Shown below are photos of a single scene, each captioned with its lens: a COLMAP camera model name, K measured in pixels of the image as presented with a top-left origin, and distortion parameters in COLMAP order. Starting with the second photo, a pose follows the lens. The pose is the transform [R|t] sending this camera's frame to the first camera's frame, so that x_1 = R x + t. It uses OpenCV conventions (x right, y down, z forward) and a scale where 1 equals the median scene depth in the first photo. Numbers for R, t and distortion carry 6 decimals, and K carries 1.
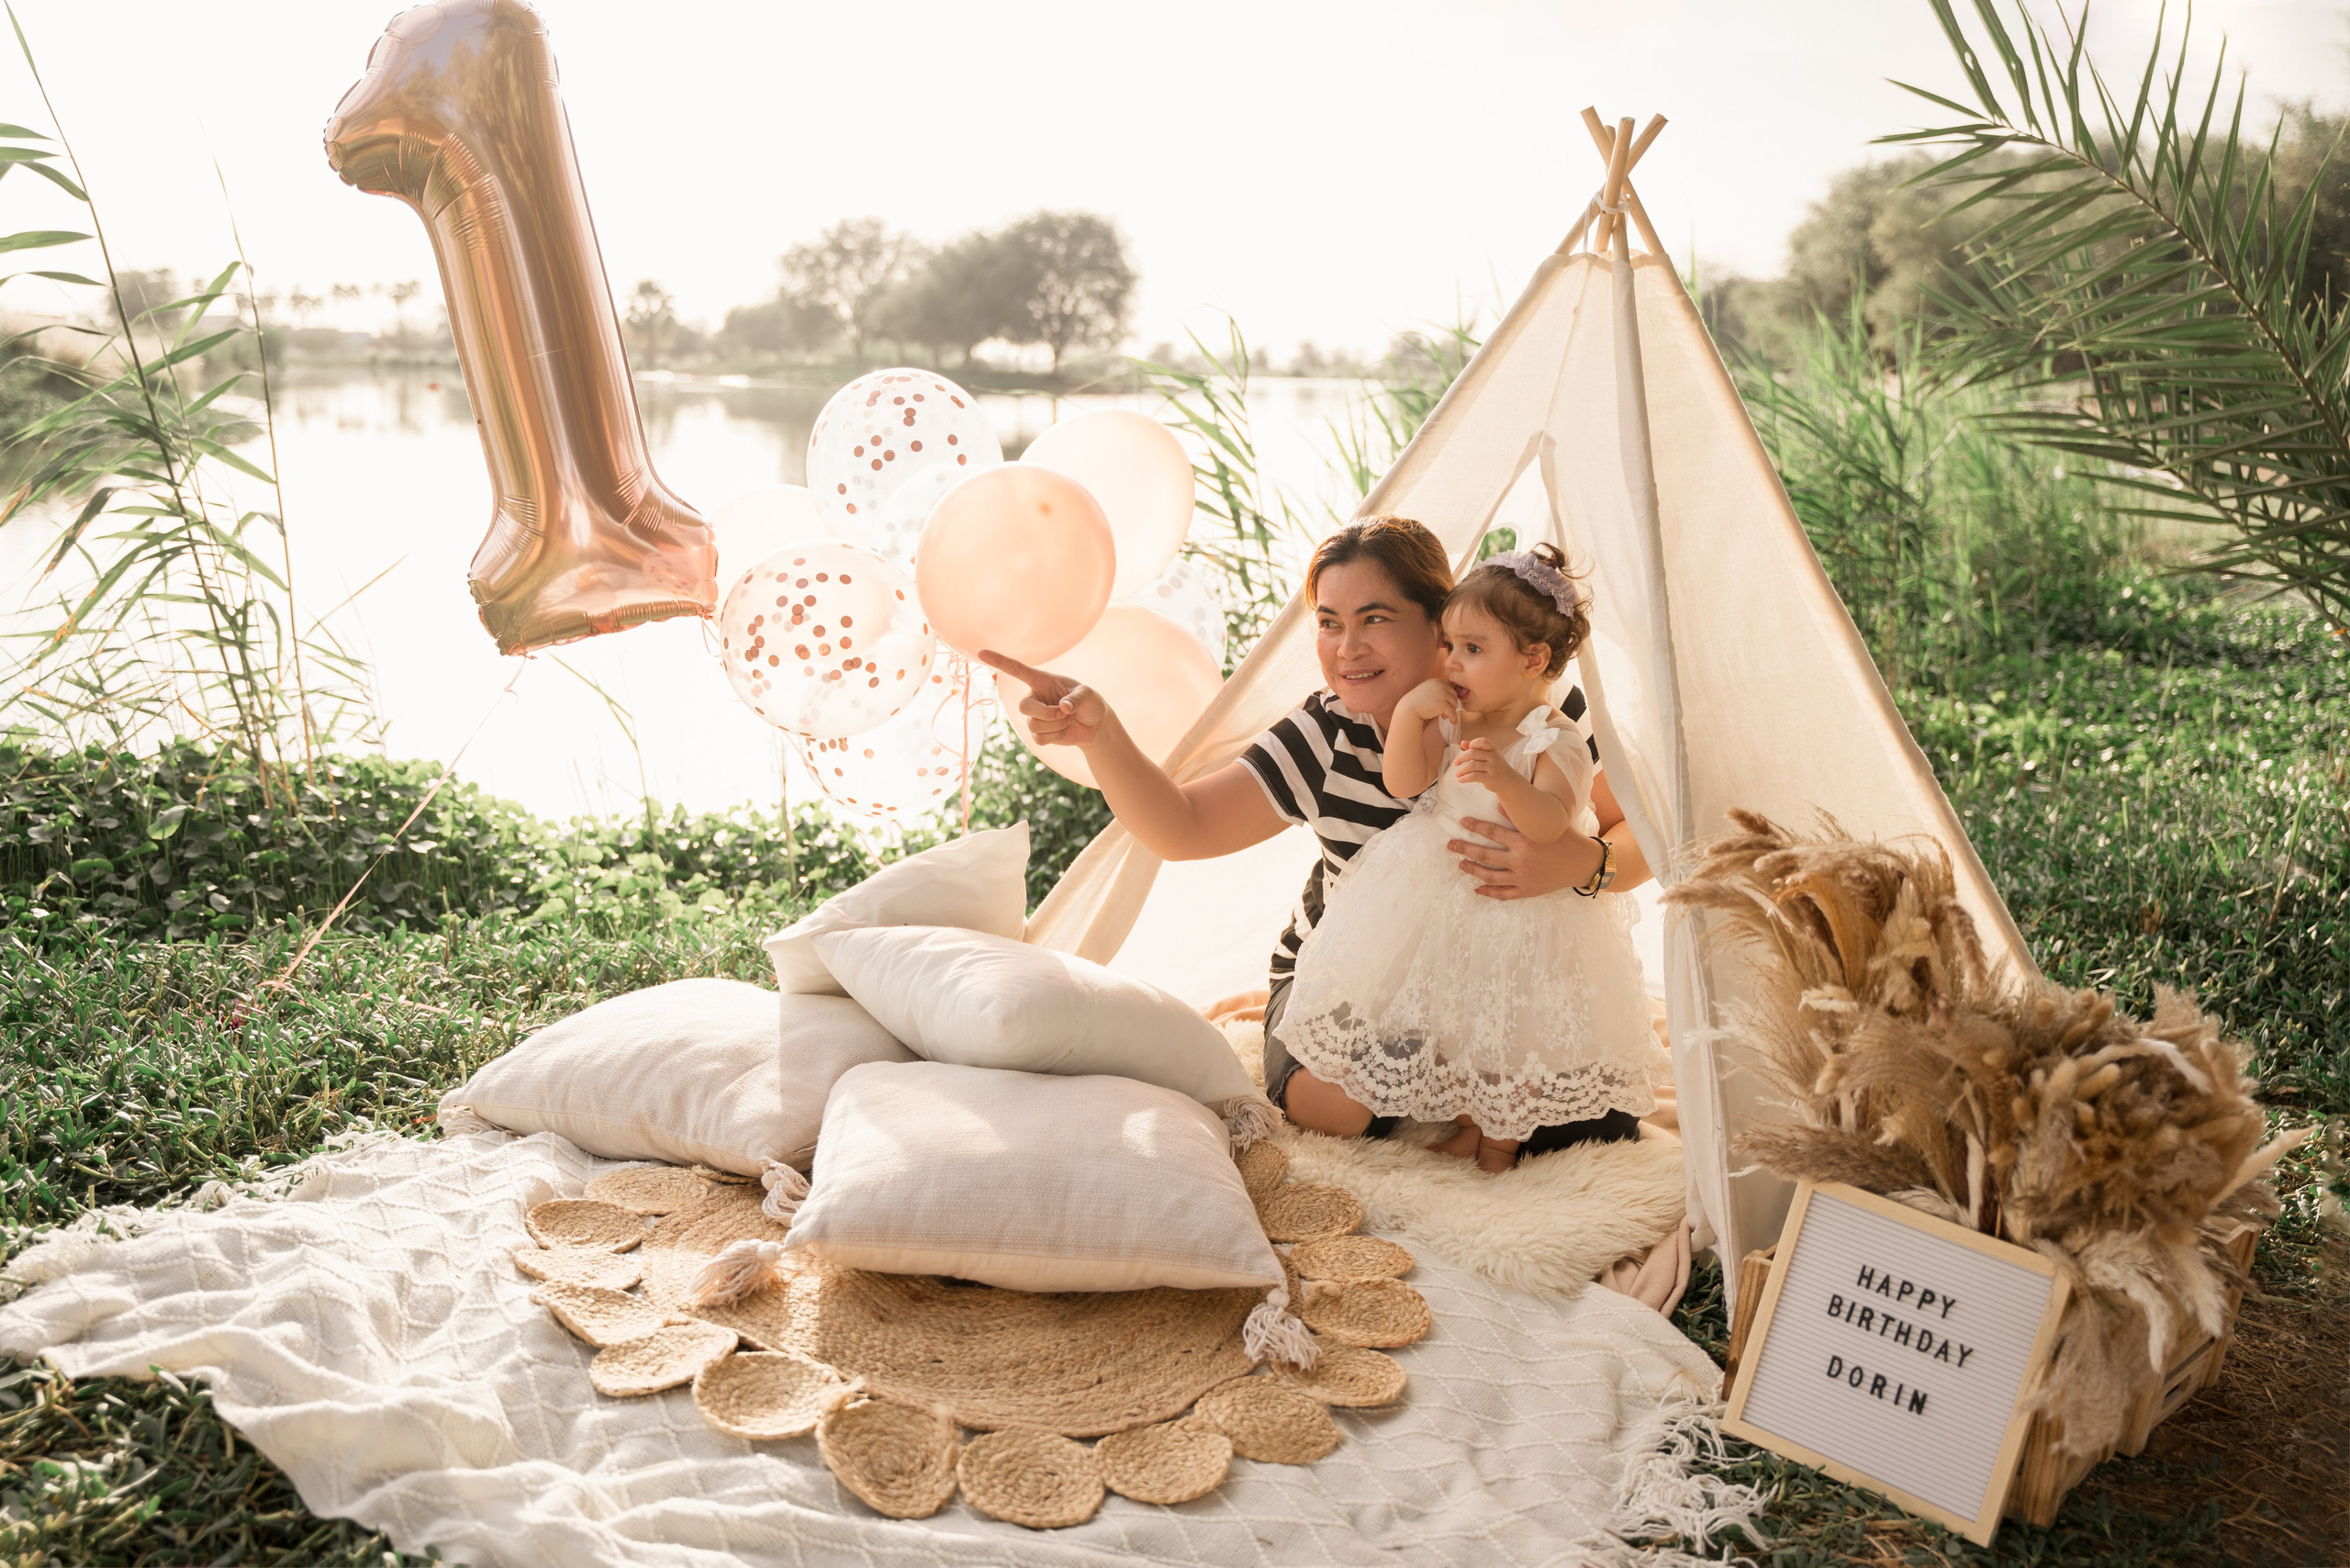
lens RADIAL K [[2201.0, 0, 1175.0], [0, 2201.0, 784.0], [0, 0, 1]] dist [0.000772, 0.007154]
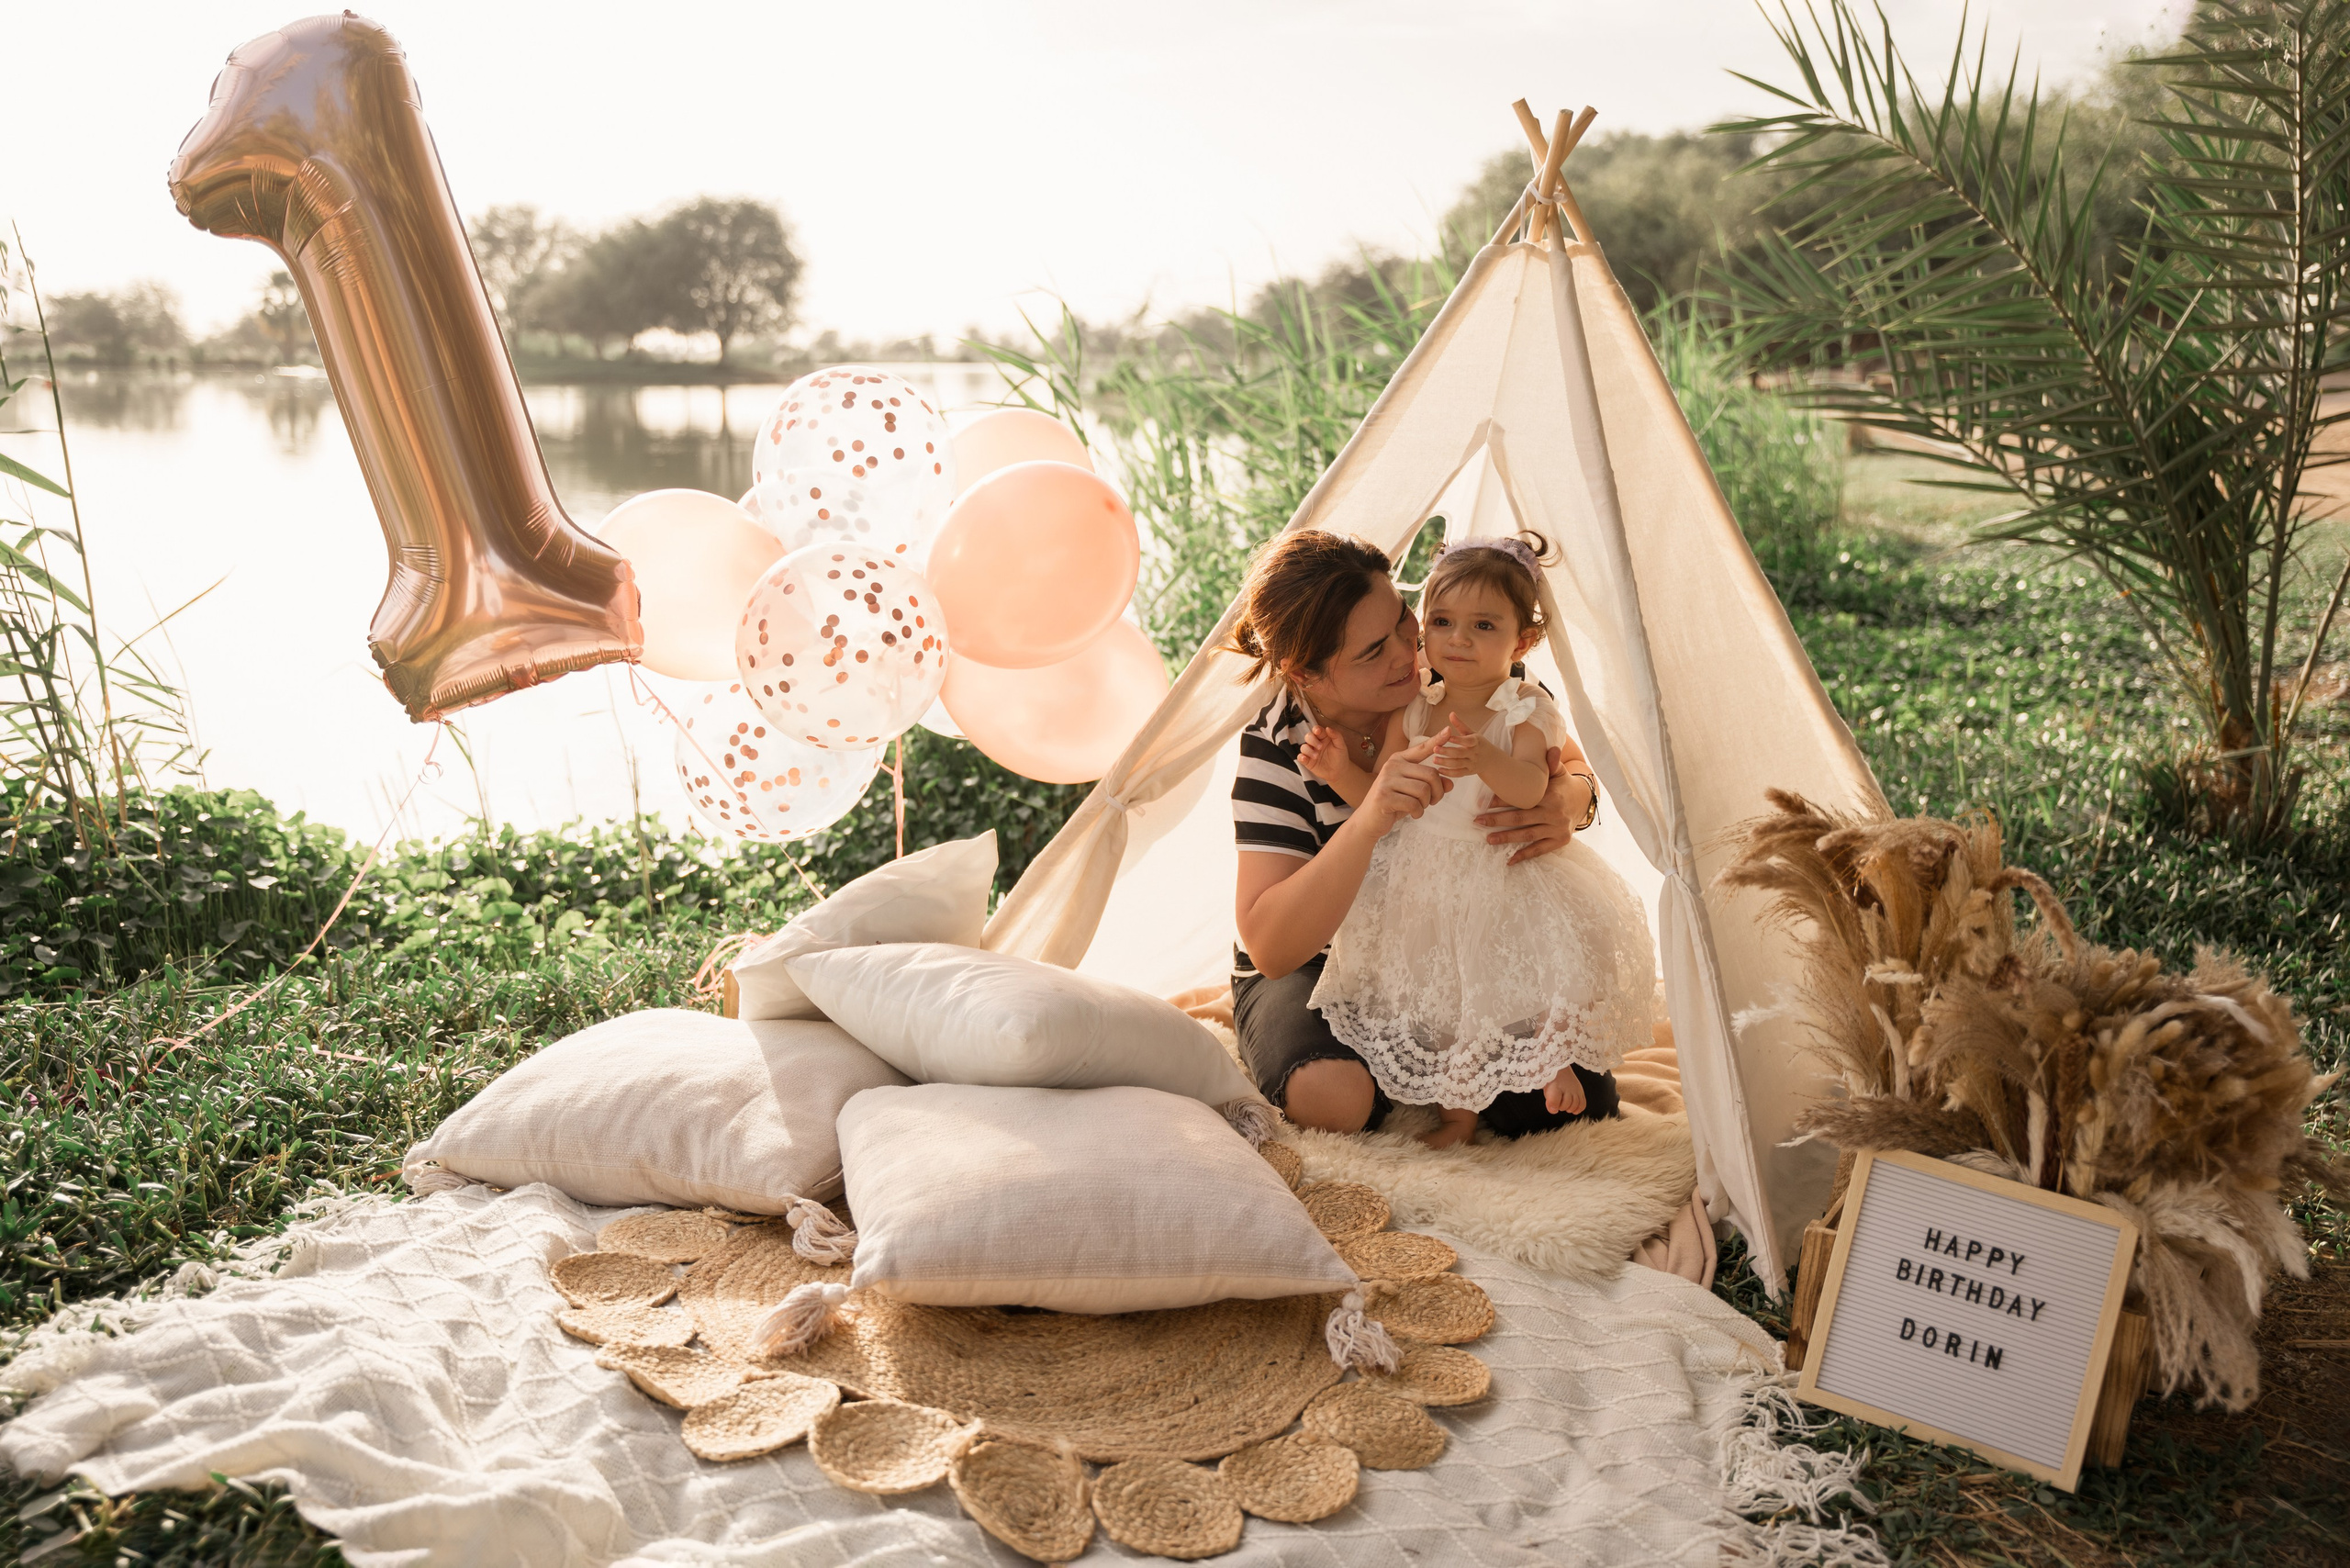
lens RADIAL K [[2189.4, 0, 1175.0], [0, 2189.4, 784.0], [0, 0, 1]] dist [-0.001745, 0.052857]
pose [[0.988907, -0.042384, 0.142360, -0.165434], [0.041314, 0.999091, 0.010463, -0.013607], [-0.142674, -0.004466, 0.989760, 0.035335]]
